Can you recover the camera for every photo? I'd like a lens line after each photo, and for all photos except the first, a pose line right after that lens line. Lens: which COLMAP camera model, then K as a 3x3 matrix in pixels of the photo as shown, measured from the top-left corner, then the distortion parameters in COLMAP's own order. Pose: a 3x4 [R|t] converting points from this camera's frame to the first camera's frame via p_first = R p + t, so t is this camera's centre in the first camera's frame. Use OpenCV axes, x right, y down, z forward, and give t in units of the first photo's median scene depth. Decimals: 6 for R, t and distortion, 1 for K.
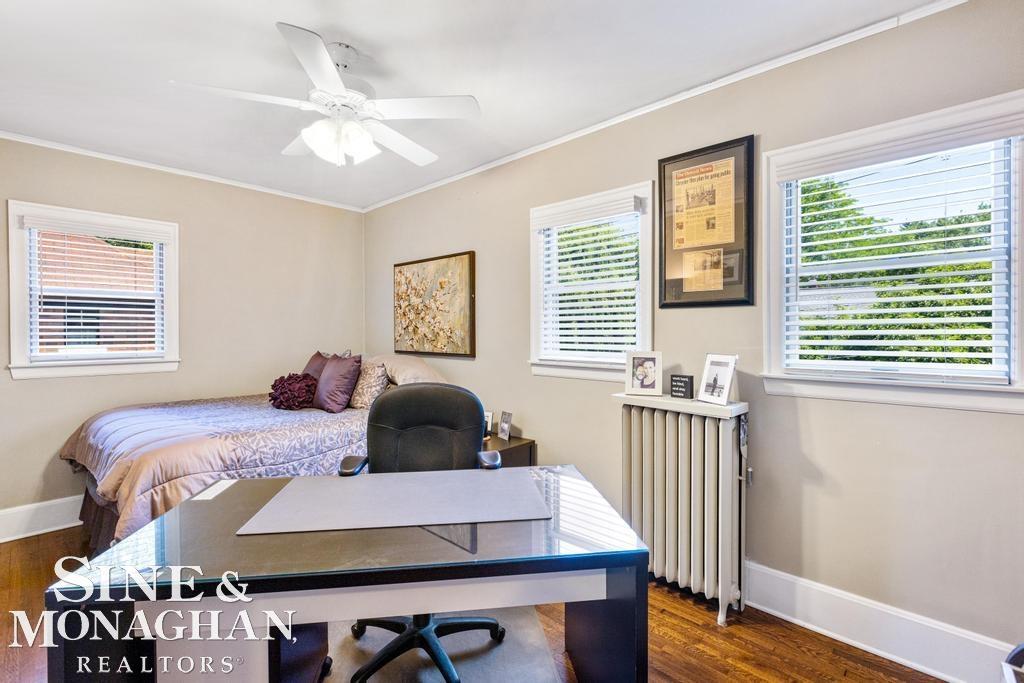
lens RADIAL K [[464.9, 0, 506.2], [0, 464.9, 338.6], [0, 0, 1]] dist [-0.004618, -0.000047]
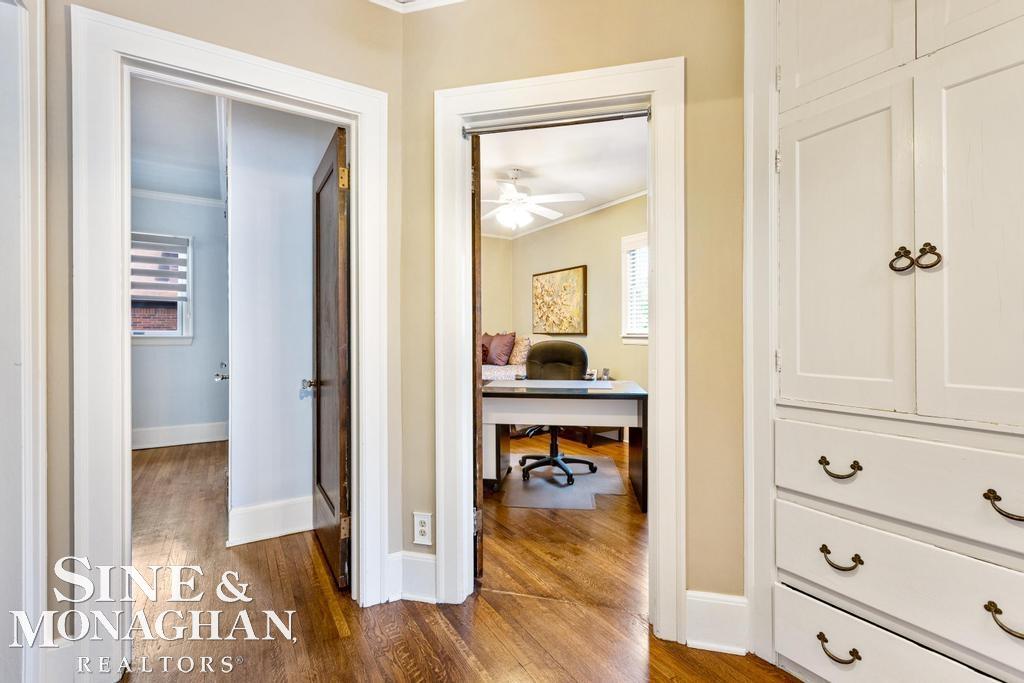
lens RADIAL K [[464.9, 0, 507.1], [0, 464.9, 335.3], [0, 0, 1]] dist [-0.004618, -0.000047]
pose [[0.965356, 0.000535, -0.260934, 0.073474], [-0.003511, 0.999934, -0.010940, 0.055559], [0.260911, 0.011477, 0.965295, -0.503621]]
